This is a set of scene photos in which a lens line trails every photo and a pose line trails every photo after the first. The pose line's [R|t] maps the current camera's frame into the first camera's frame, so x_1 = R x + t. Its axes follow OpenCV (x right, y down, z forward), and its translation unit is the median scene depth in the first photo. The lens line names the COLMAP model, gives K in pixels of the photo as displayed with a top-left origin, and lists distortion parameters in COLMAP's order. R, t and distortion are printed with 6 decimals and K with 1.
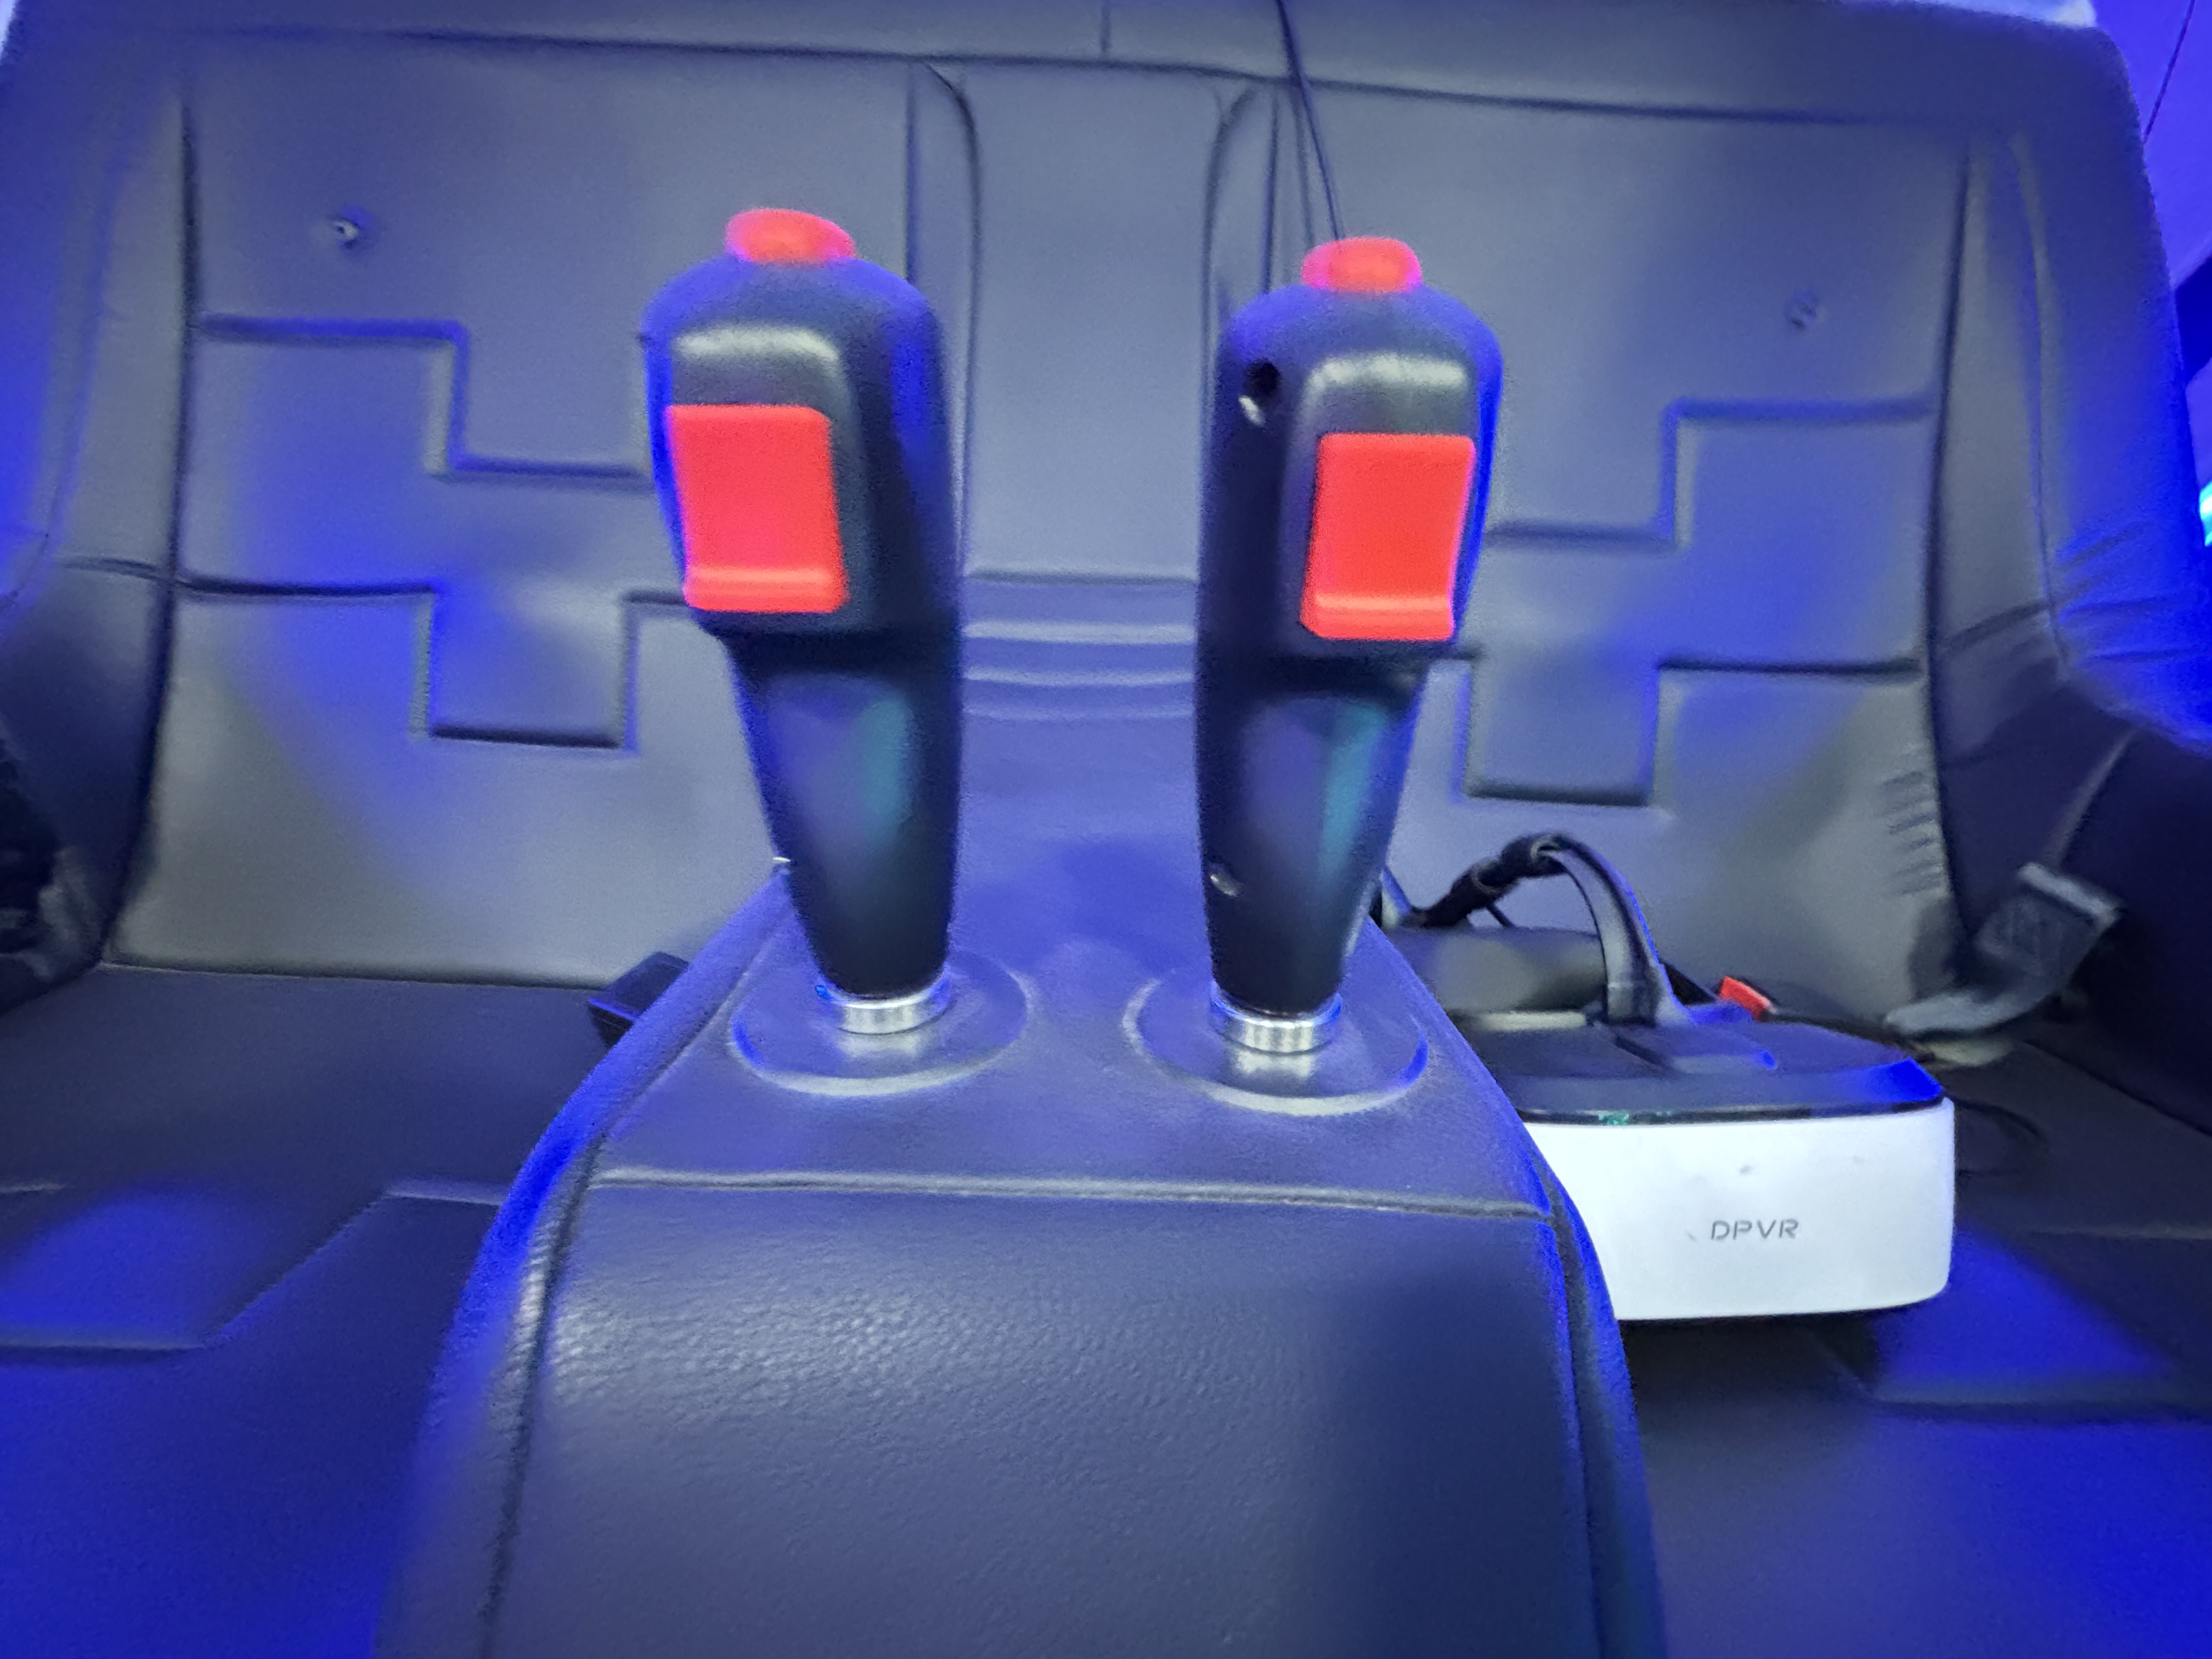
lens RADIAL K [[964.4, 0, 1106.0], [0, 964.4, 829.5], [0, 0, 1]] dist [0.002097, 0.000604]
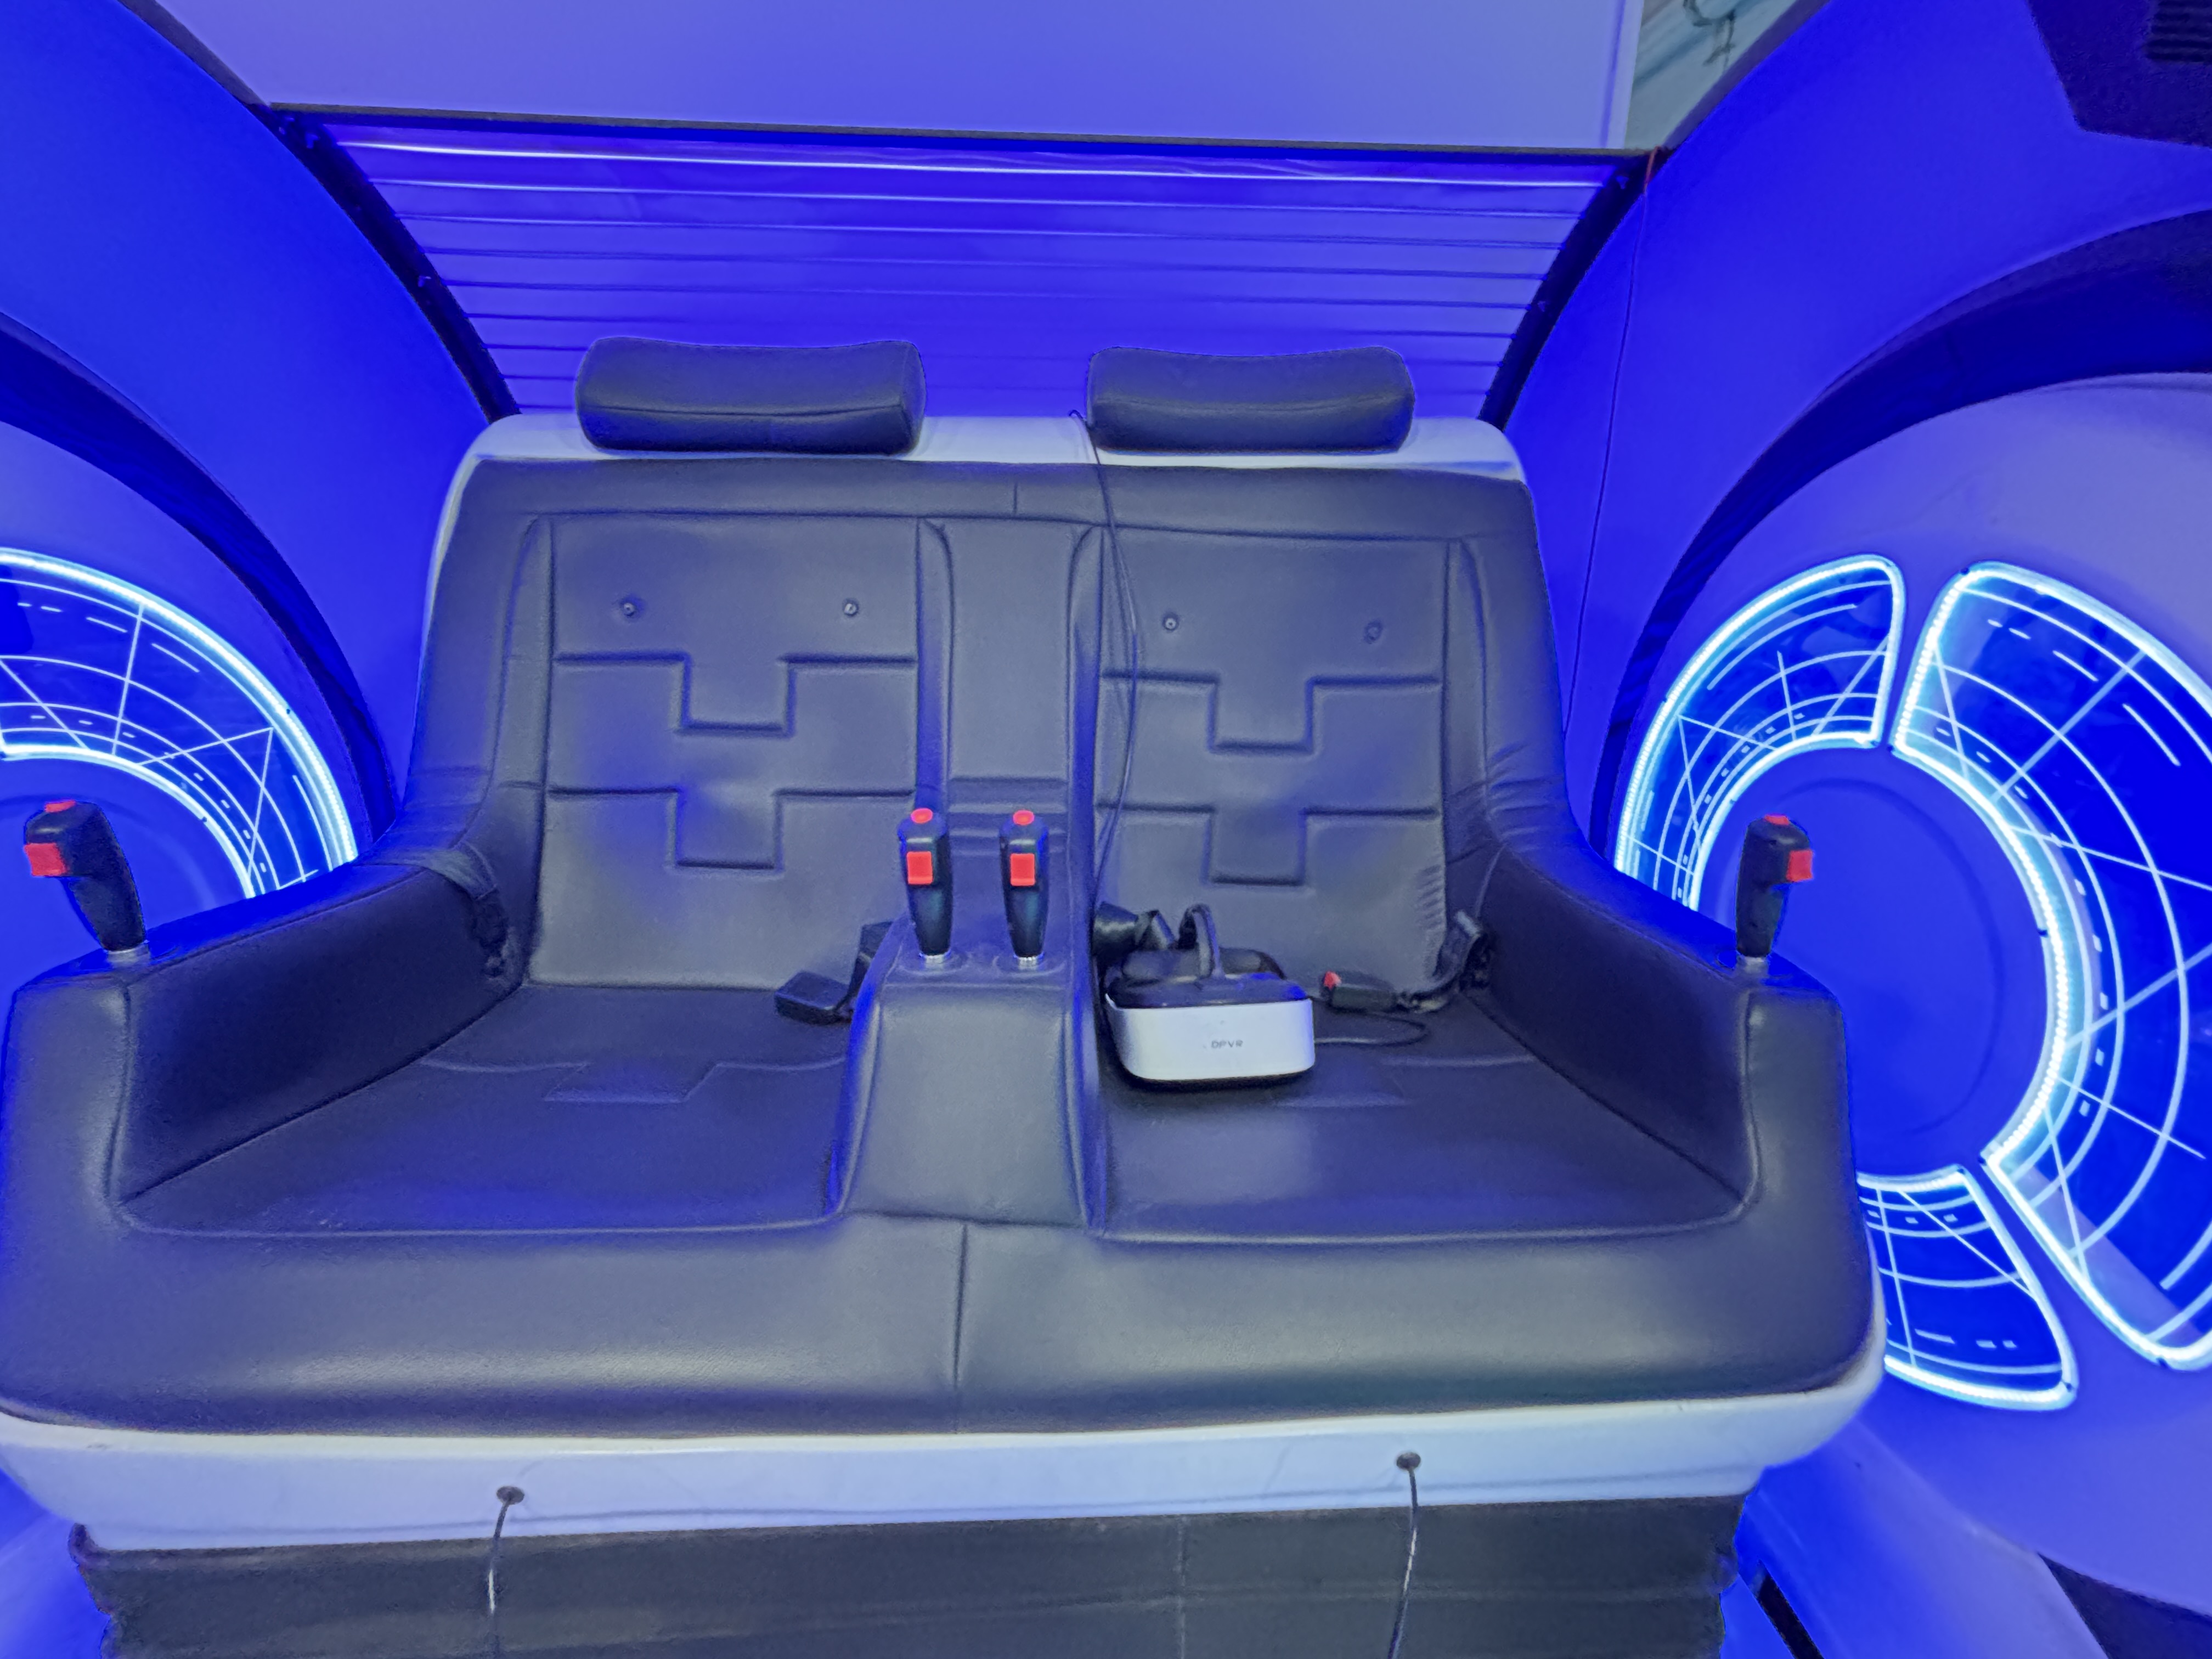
lens RADIAL K [[964.4, 0, 1106.0], [0, 964.4, 829.5], [0, 0, 1]] dist [0.002097, 0.000604]
pose [[0.999508, -0.021970, 0.022396, 0.132057], [0.023291, 0.997896, -0.060511, -0.030665], [-0.021019, 0.061003, 0.997916, -0.982868]]
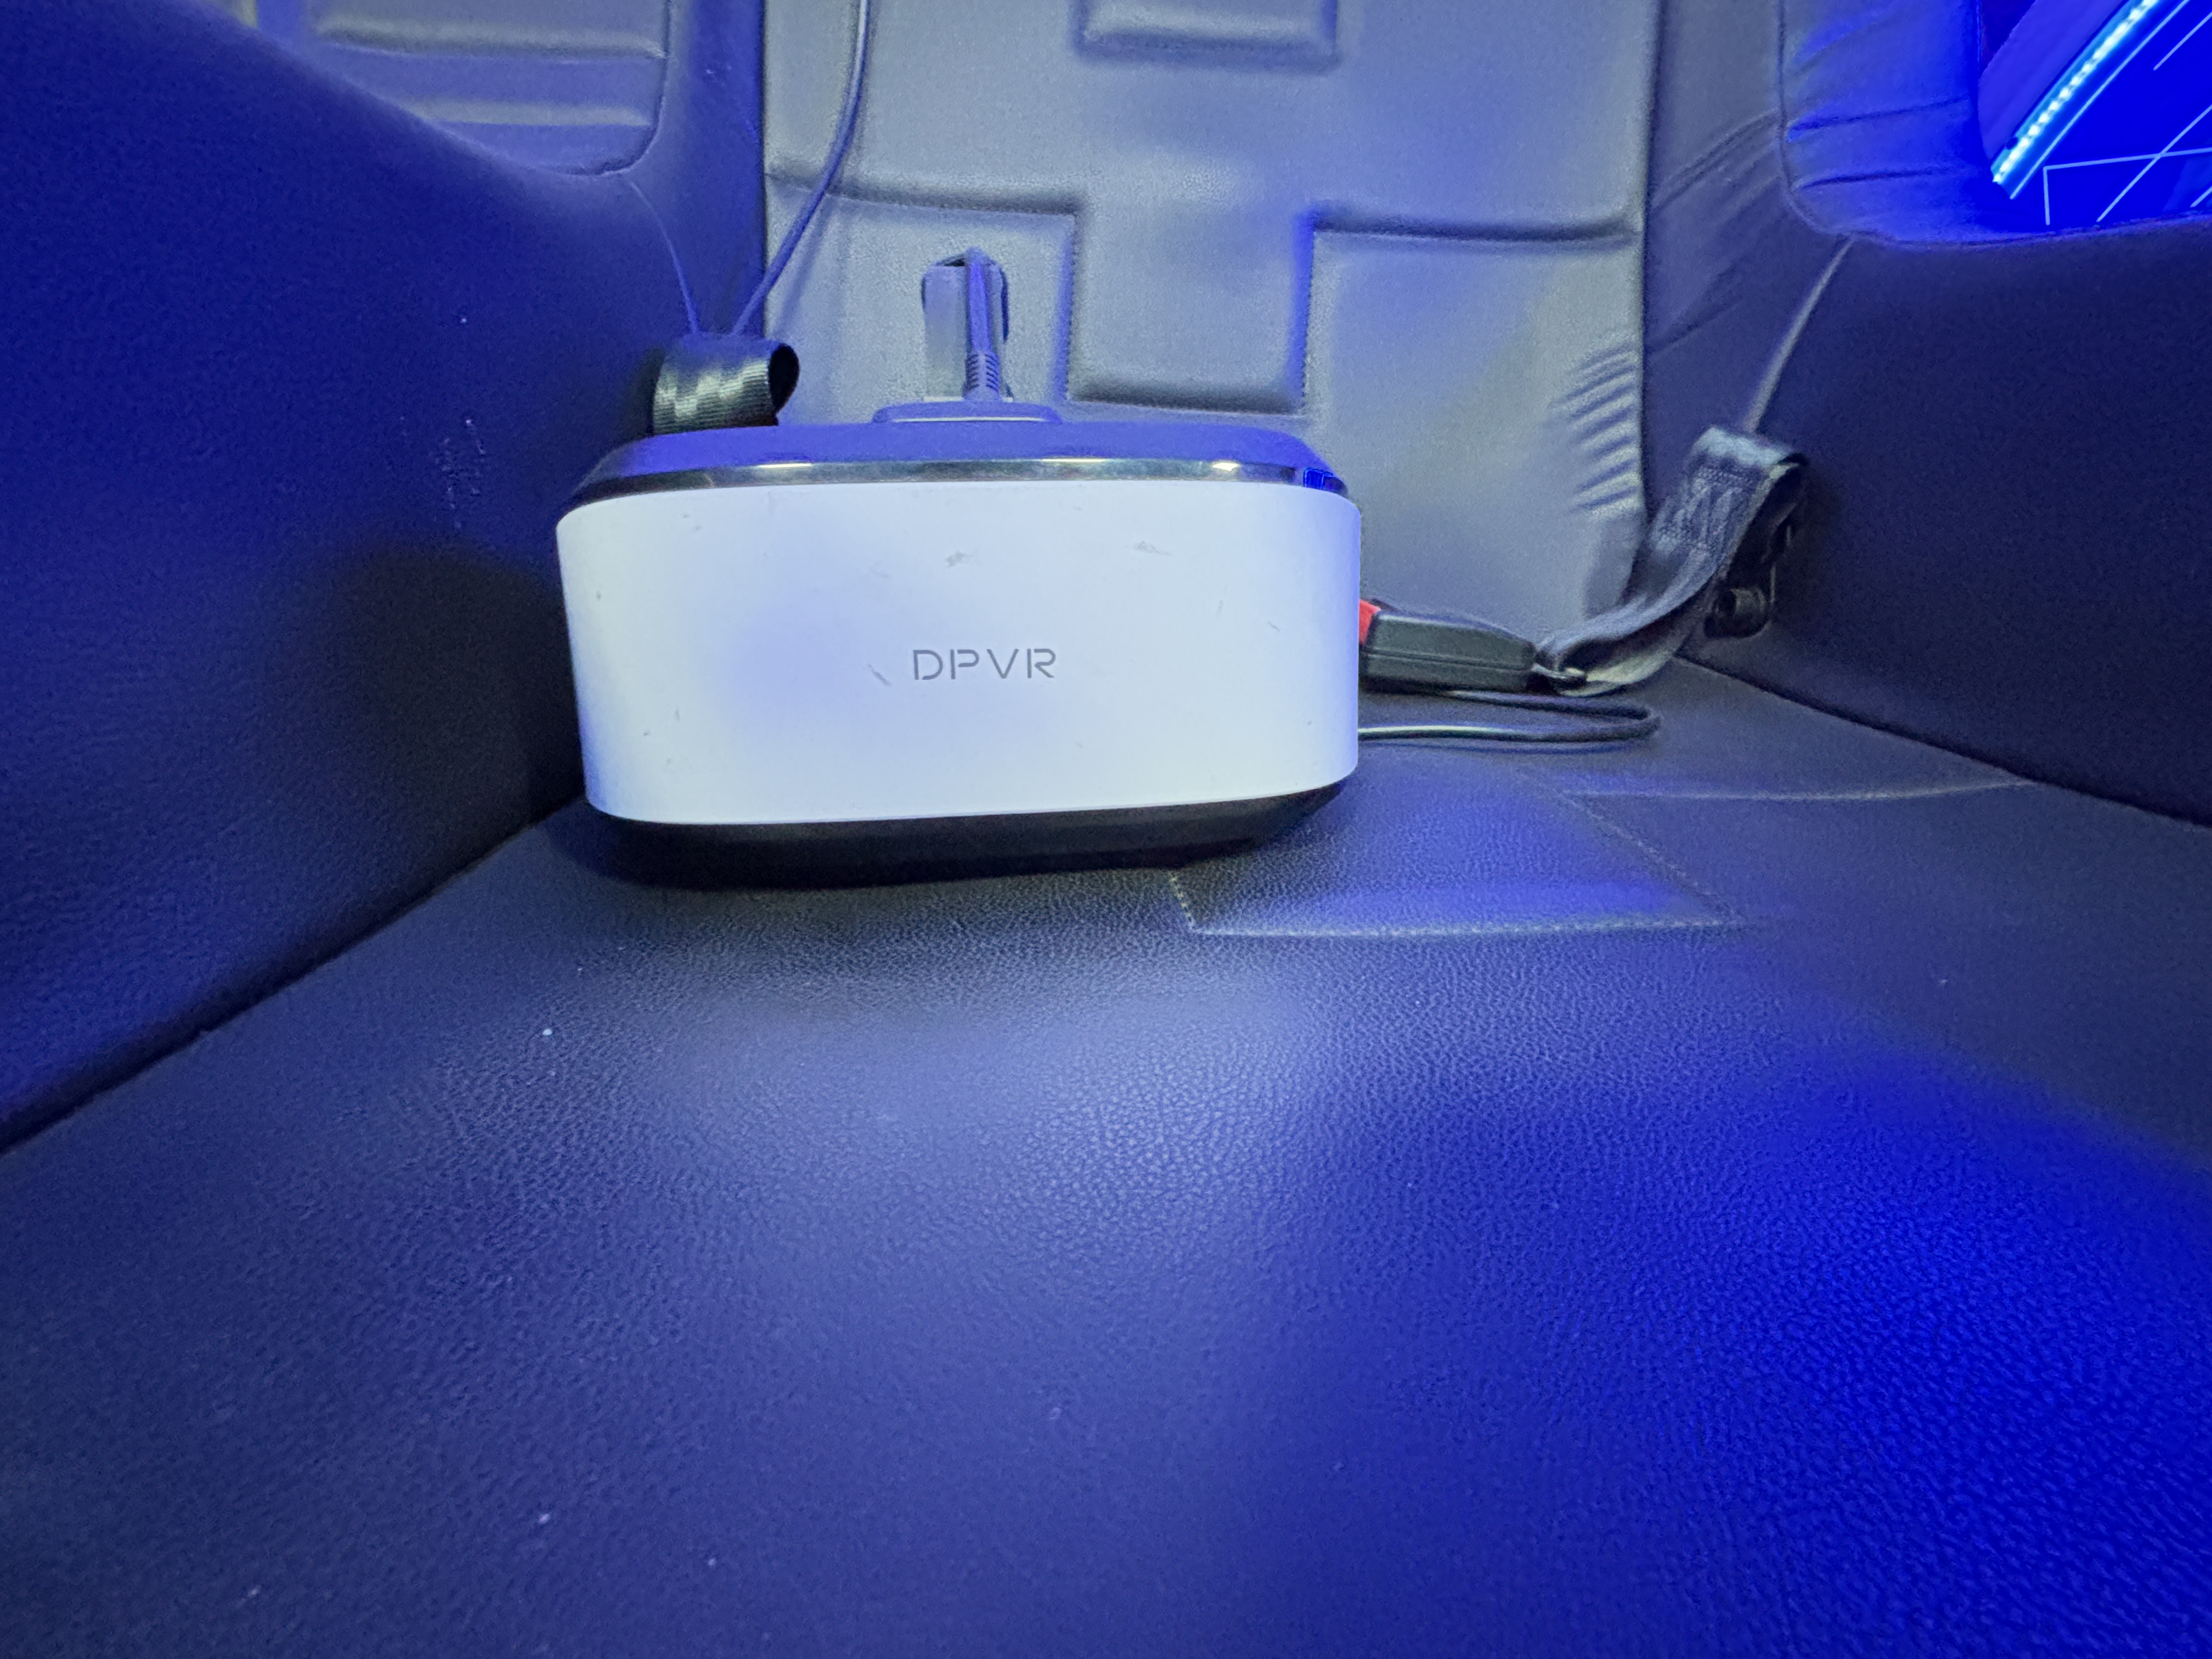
lens RADIAL K [[964.4, 0, 1106.0], [0, 964.4, 829.5], [0, 0, 1]] dist [0.002097, 0.000604]
pose [[0.998201, -0.026766, 0.053651, 0.374738], [0.020658, 0.993569, 0.111328, 0.237829], [-0.056286, -0.110019, 0.992334, 0.190851]]
